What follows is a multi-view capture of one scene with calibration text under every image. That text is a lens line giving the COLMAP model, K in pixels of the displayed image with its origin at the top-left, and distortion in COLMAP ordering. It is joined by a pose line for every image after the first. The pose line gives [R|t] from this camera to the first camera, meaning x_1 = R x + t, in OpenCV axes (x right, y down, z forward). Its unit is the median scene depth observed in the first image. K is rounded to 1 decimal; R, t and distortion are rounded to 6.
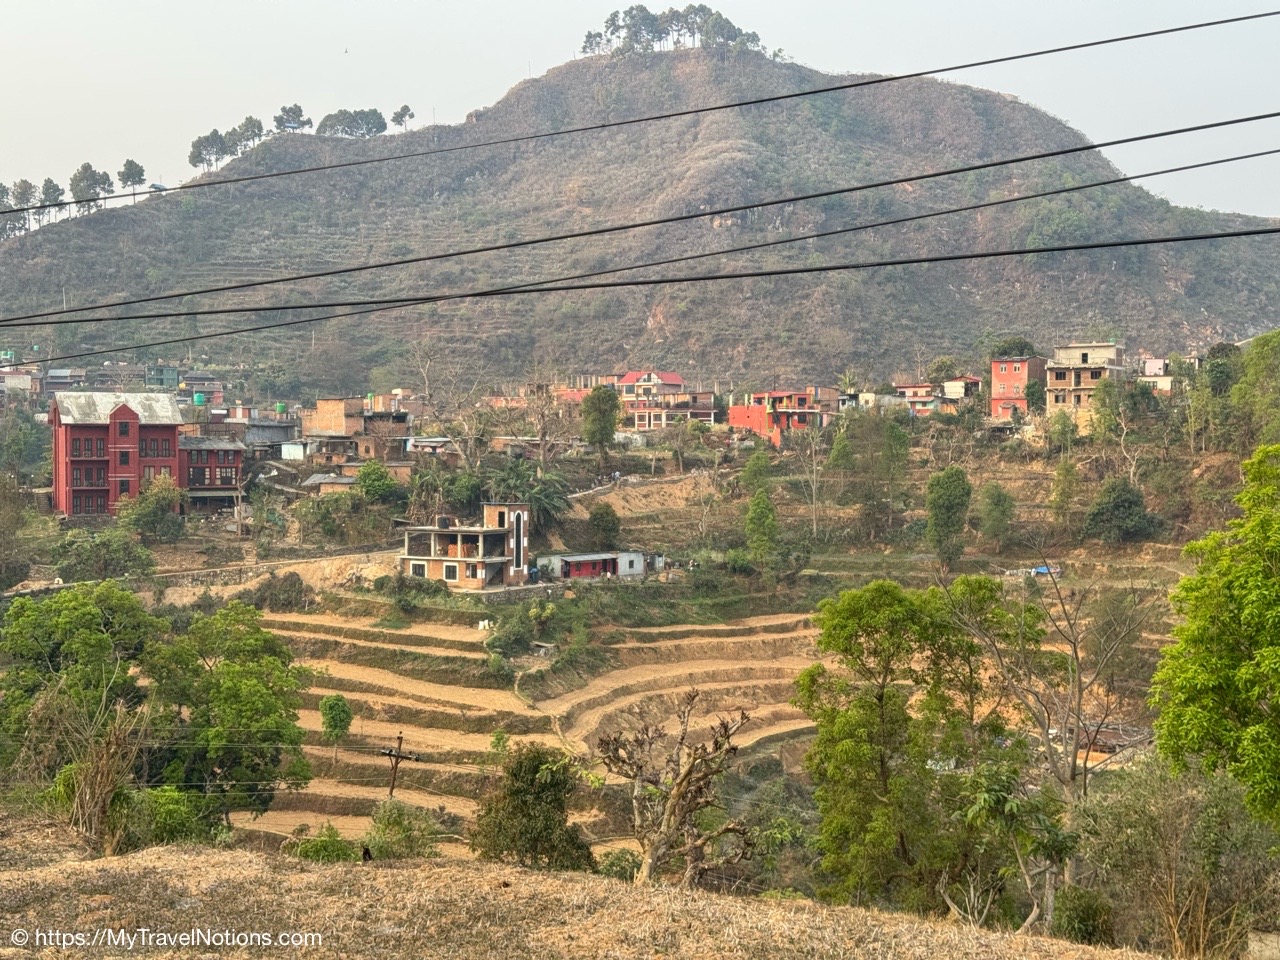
lens RADIAL K [[1765.9, 0, 640.0], [0, 1765.9, 480.0], [0, 0, 1]] dist [0.185239, -0.038268]
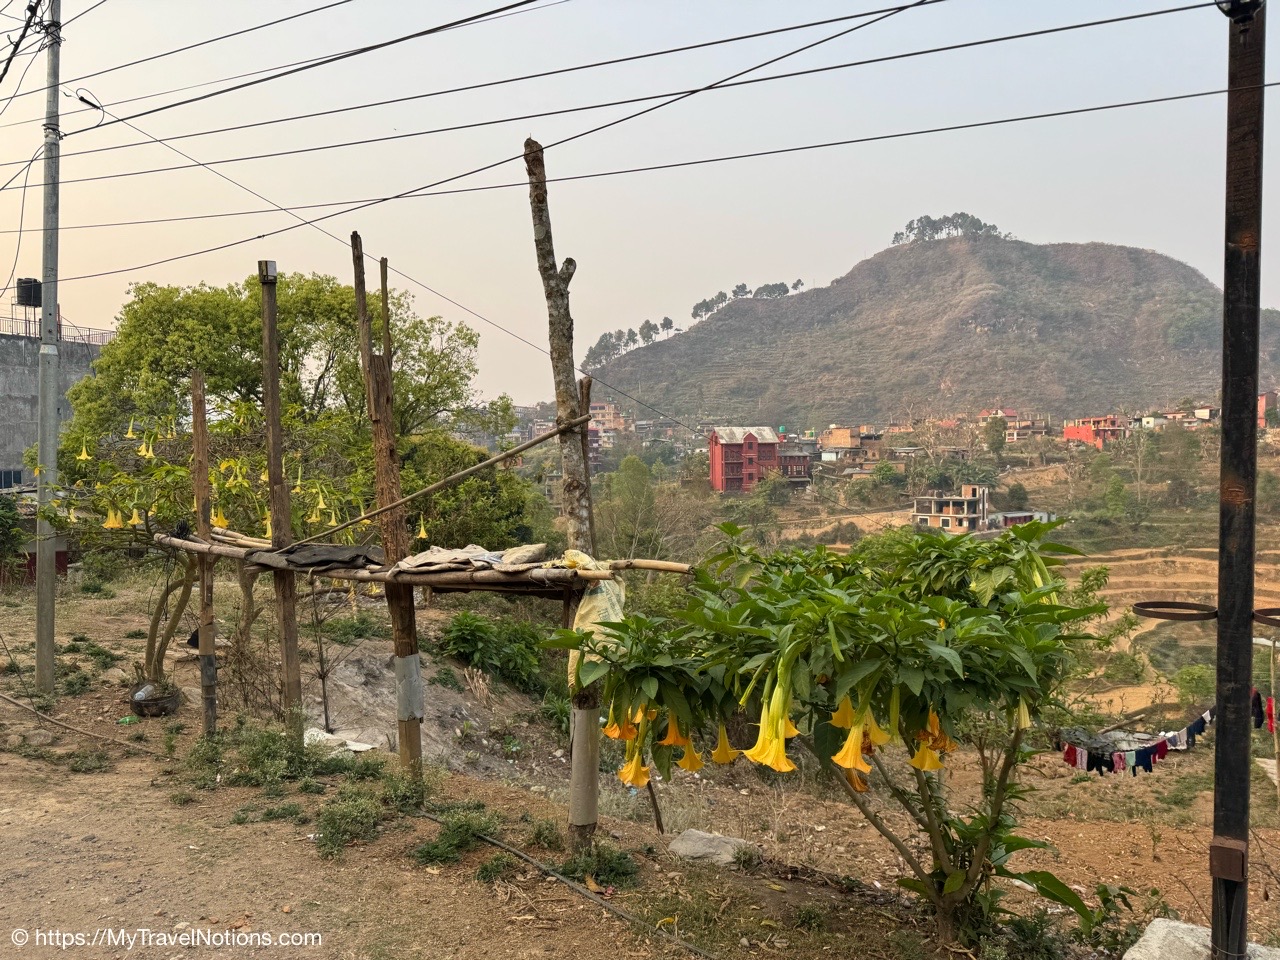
lens RADIAL K [[893.5, 0, 634.6], [0, 893.5, 485.2], [0, 0, 1]] dist [0.072912, -0.092876]
pose [[0.964537, -0.007097, -0.263851, -0.132979], [0.010064, 0.999900, 0.009894, 0.002370], [0.263754, -0.012198, 0.964513, 0.046279]]
